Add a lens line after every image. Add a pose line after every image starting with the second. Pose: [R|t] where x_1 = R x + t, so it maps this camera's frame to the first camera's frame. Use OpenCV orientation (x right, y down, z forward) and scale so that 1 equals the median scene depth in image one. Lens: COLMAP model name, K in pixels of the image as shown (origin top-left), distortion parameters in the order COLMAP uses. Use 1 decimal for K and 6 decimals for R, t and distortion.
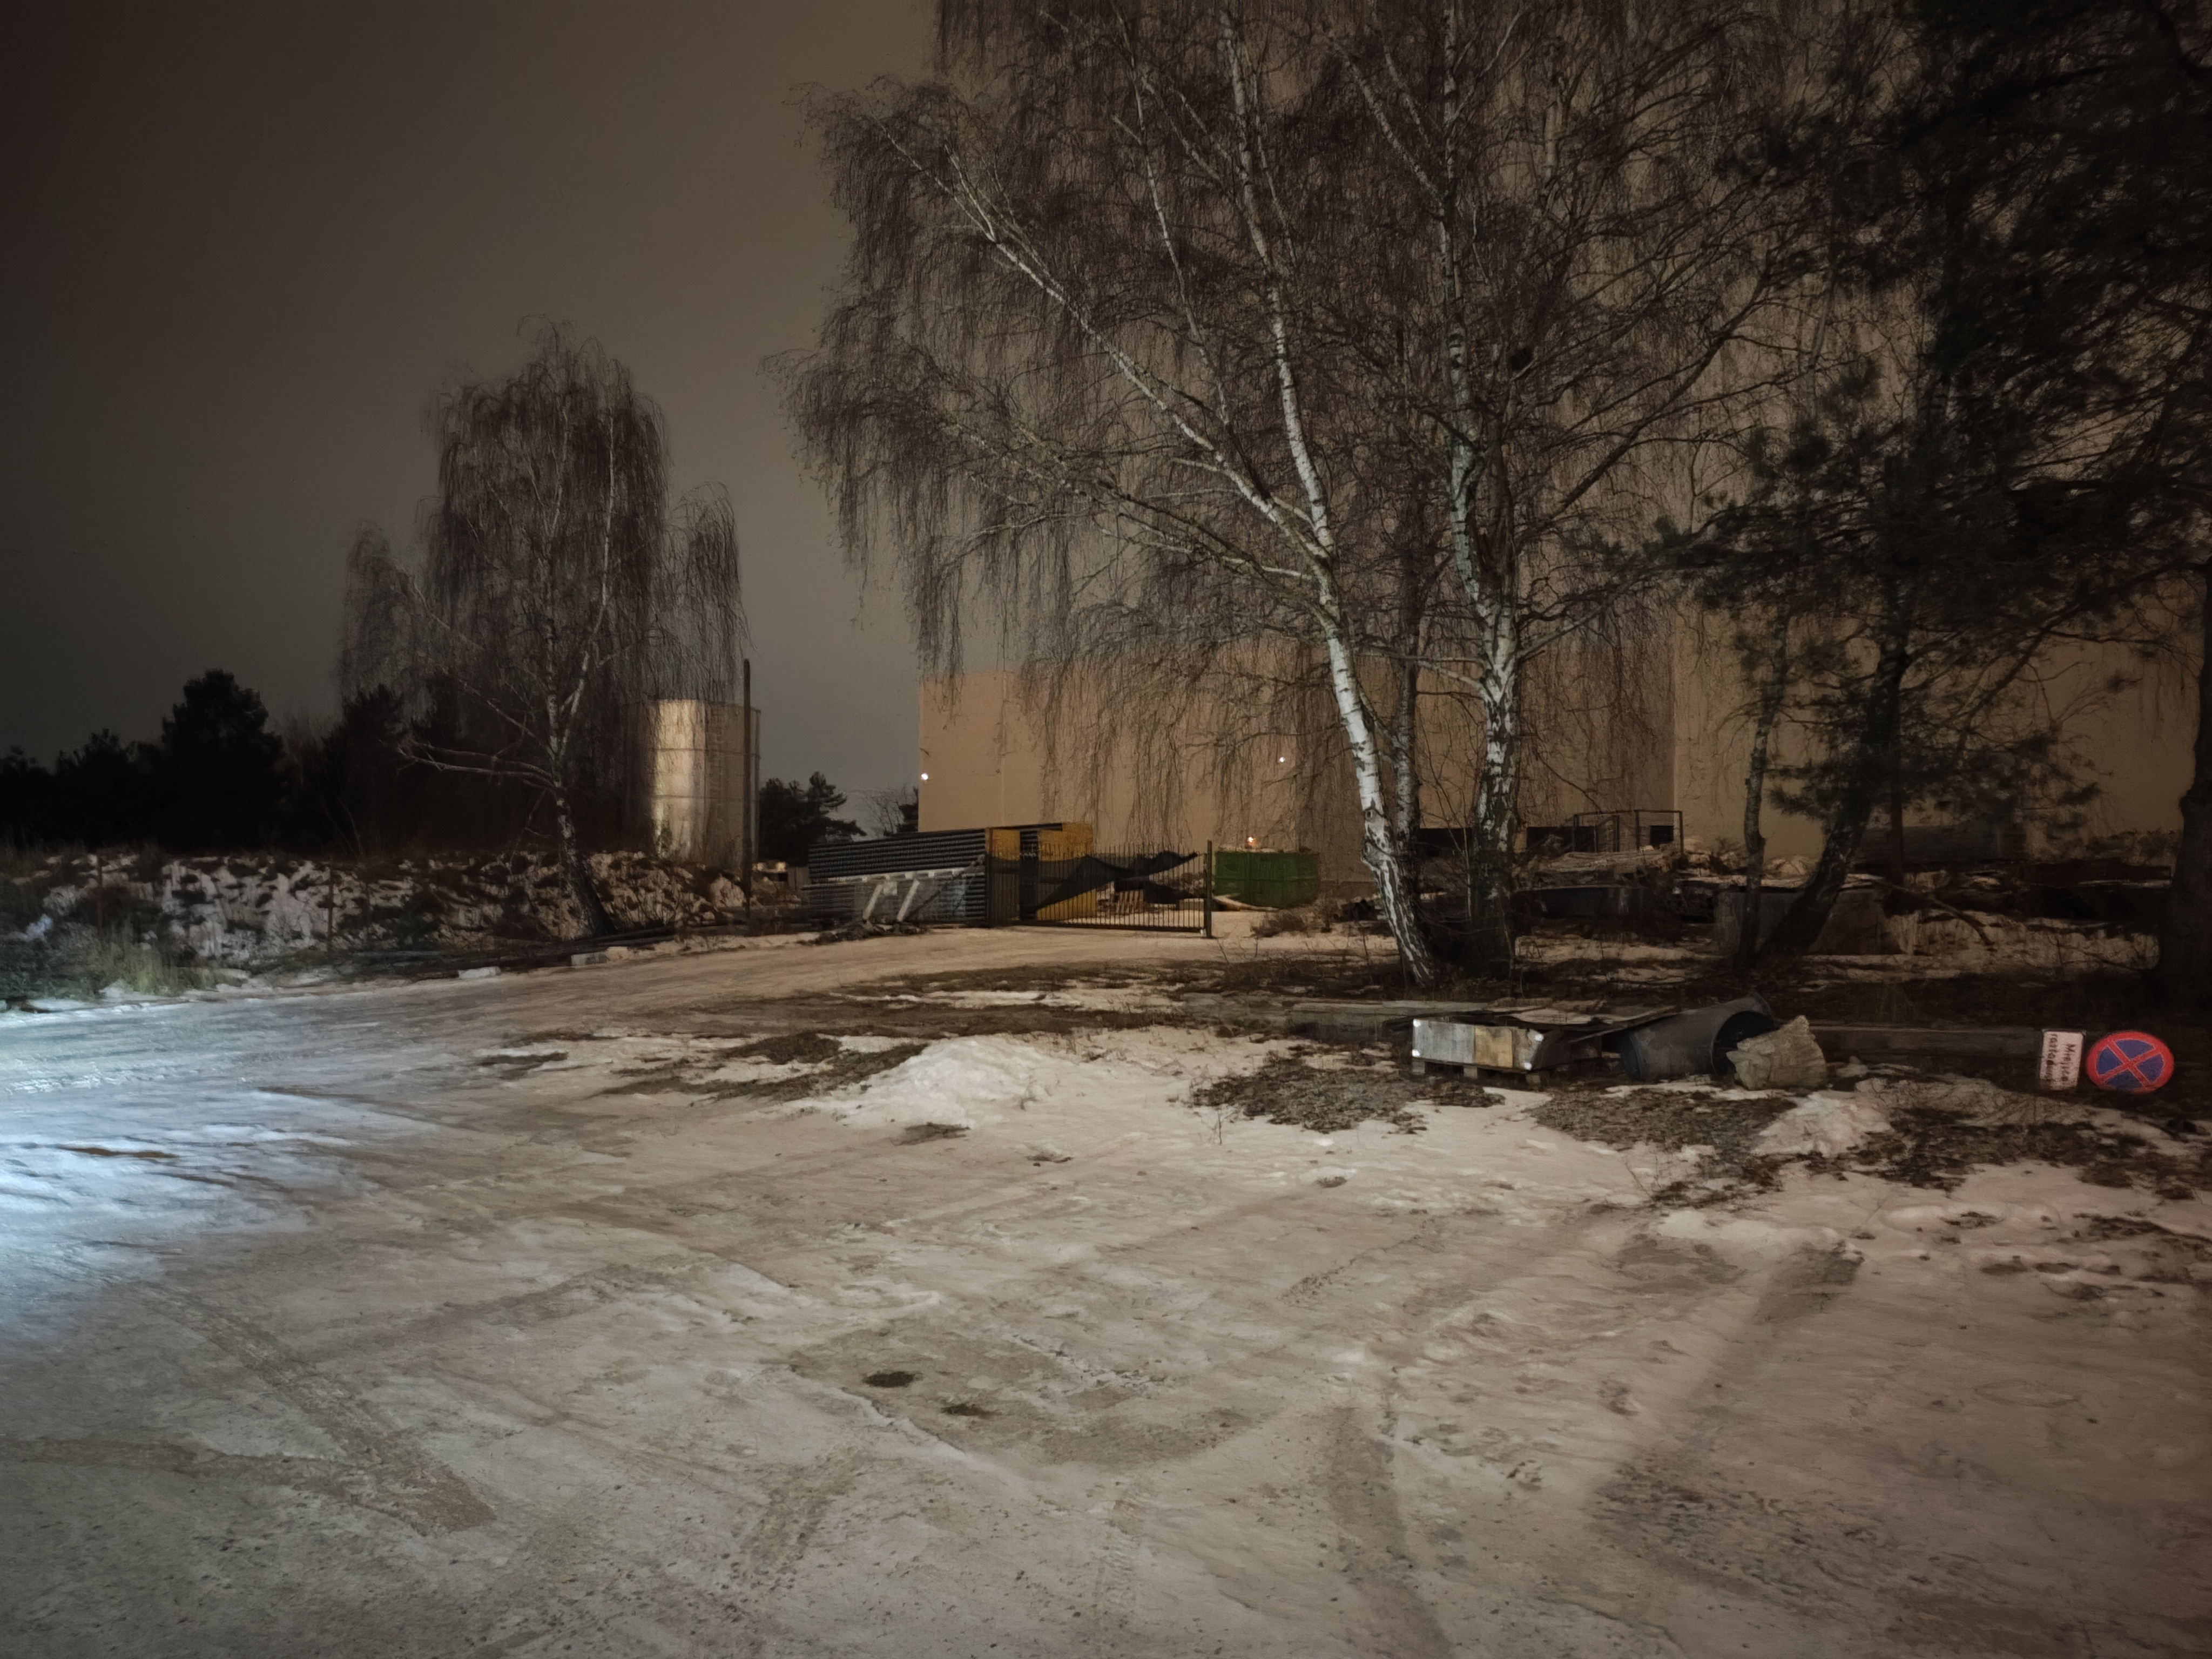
lens RADIAL K [[1545.6, 0, 1105.9], [0, 1545.6, 880.7], [0, 0, 1]] dist [0.008645, -0.026247]
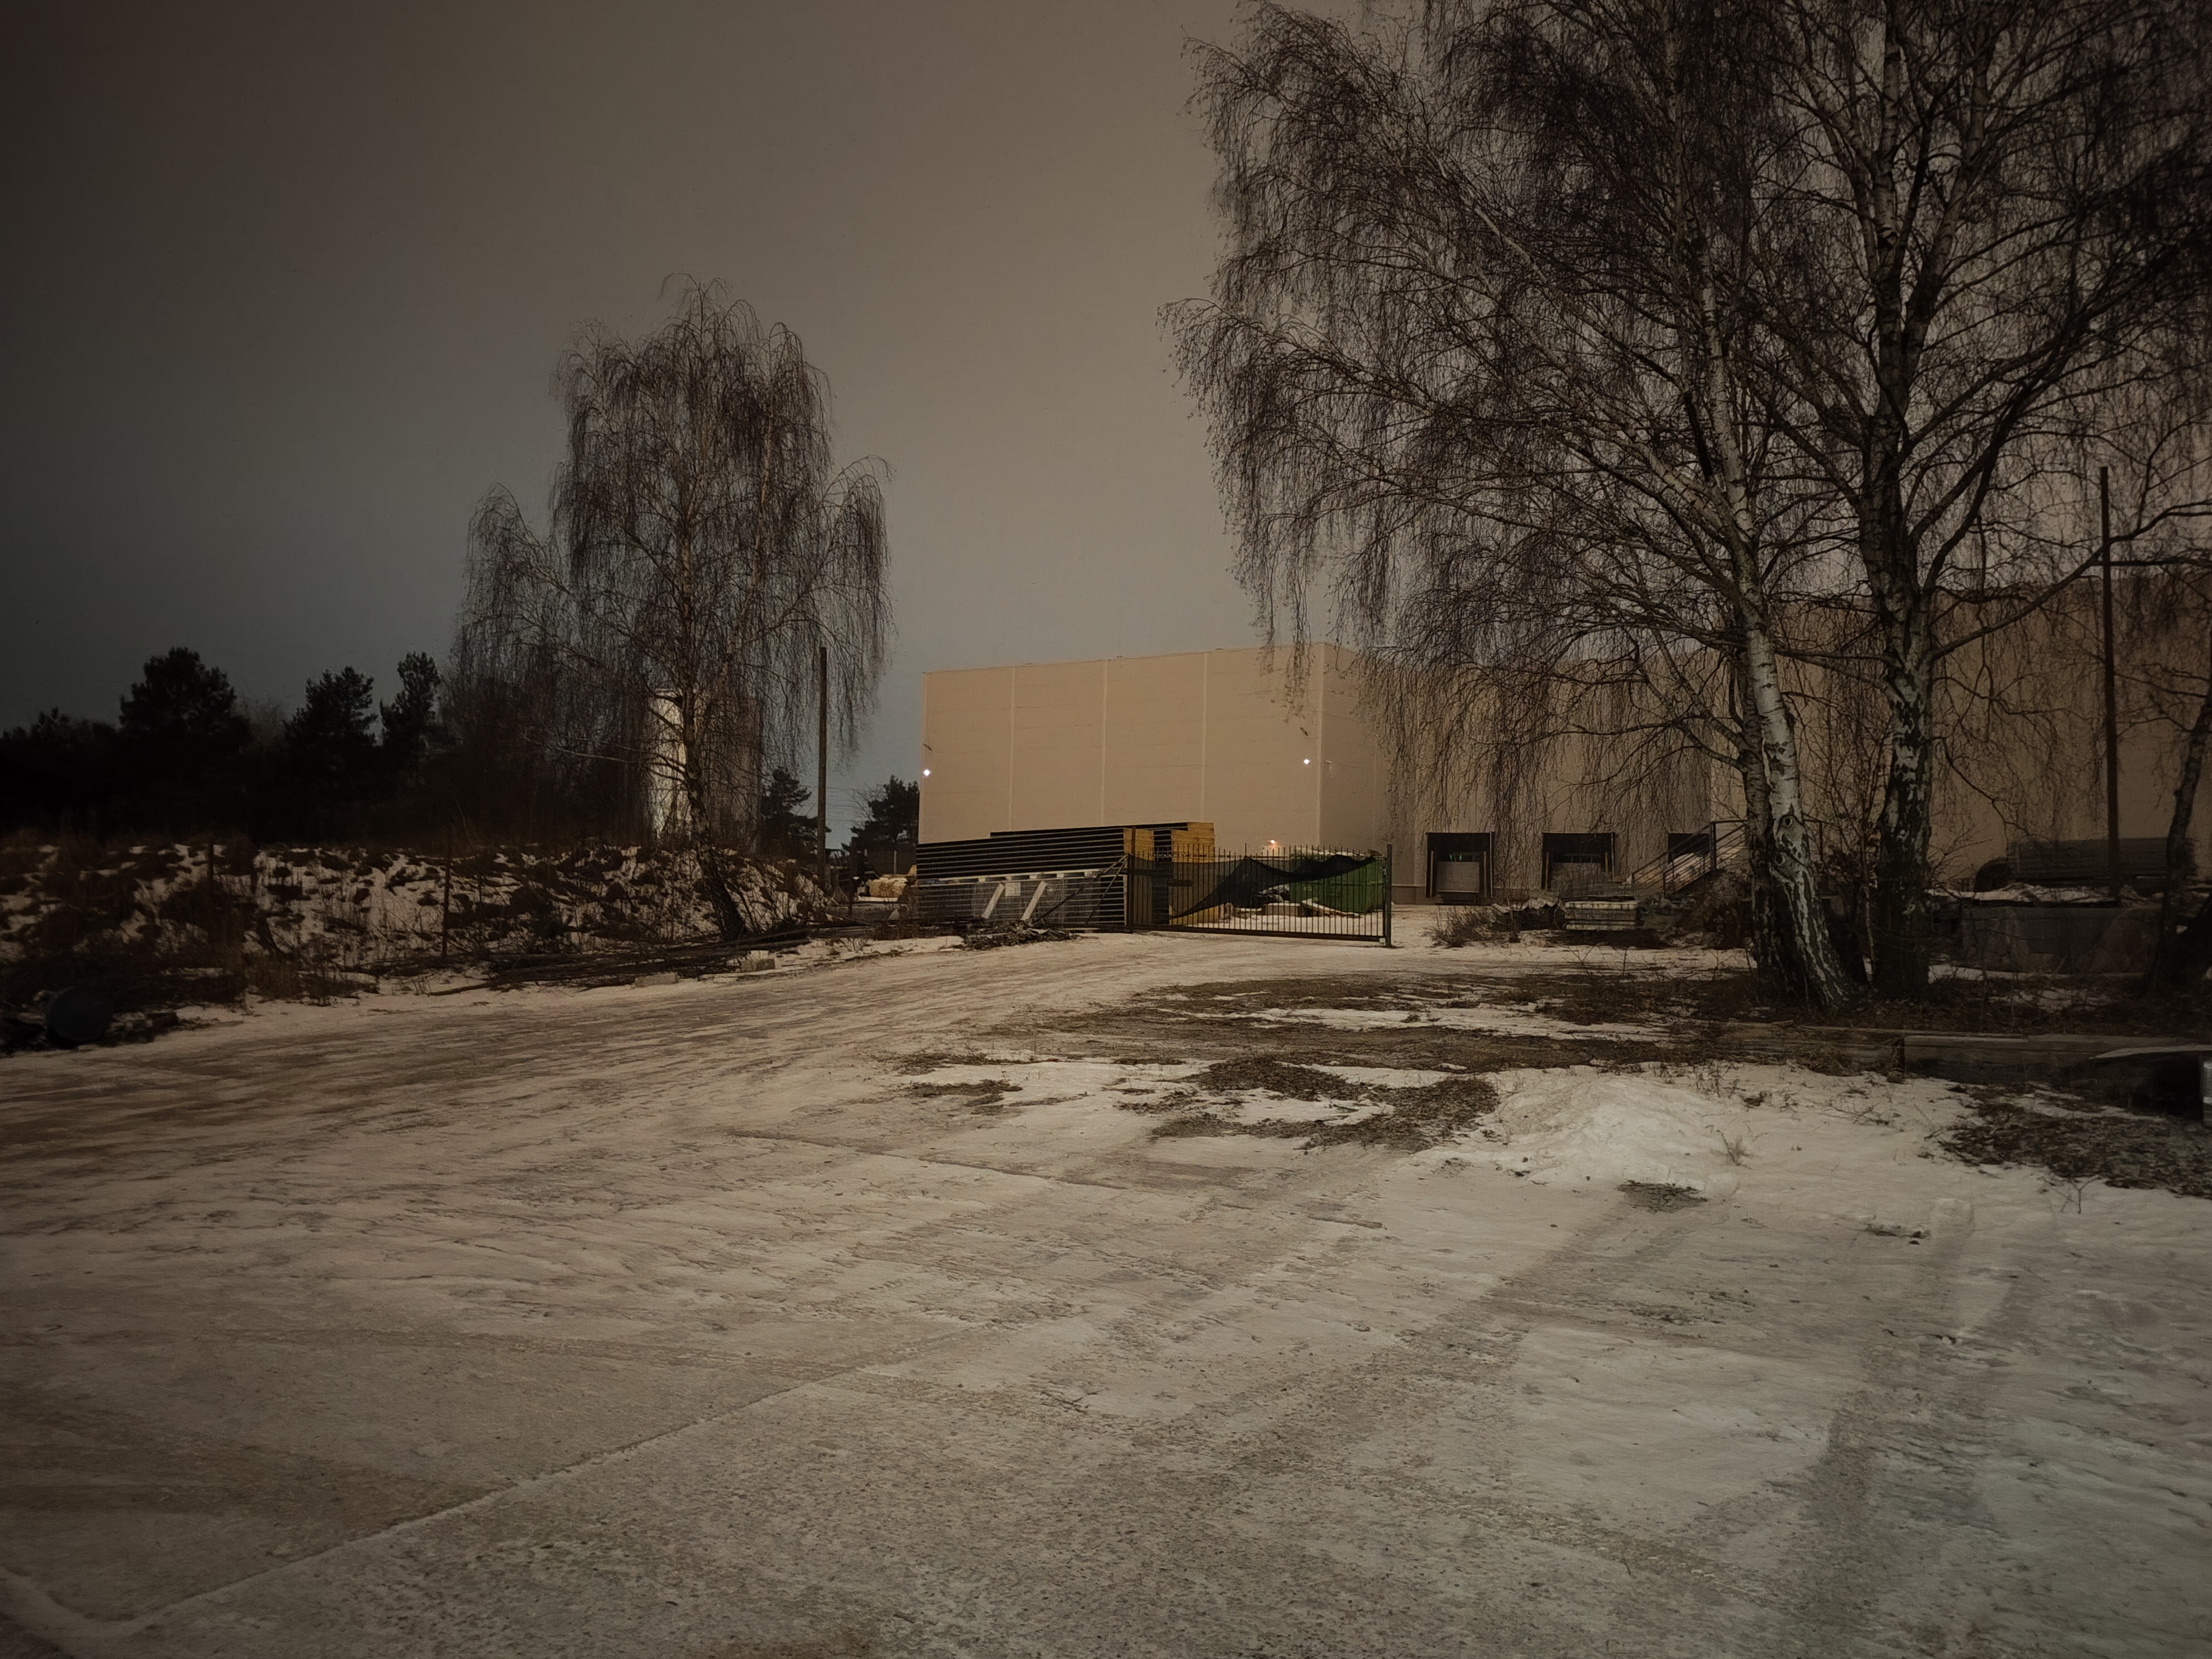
lens RADIAL K [[1545.6, 0, 1087.5], [0, 1545.6, 836.3], [0, 0, 1]] dist [0.008645, -0.026247]
pose [[0.998209, 0.012958, 0.058398, -0.202862], [-0.011337, 0.999544, -0.028003, -0.002524], [-0.058734, 0.027291, 0.997901, 0.070752]]
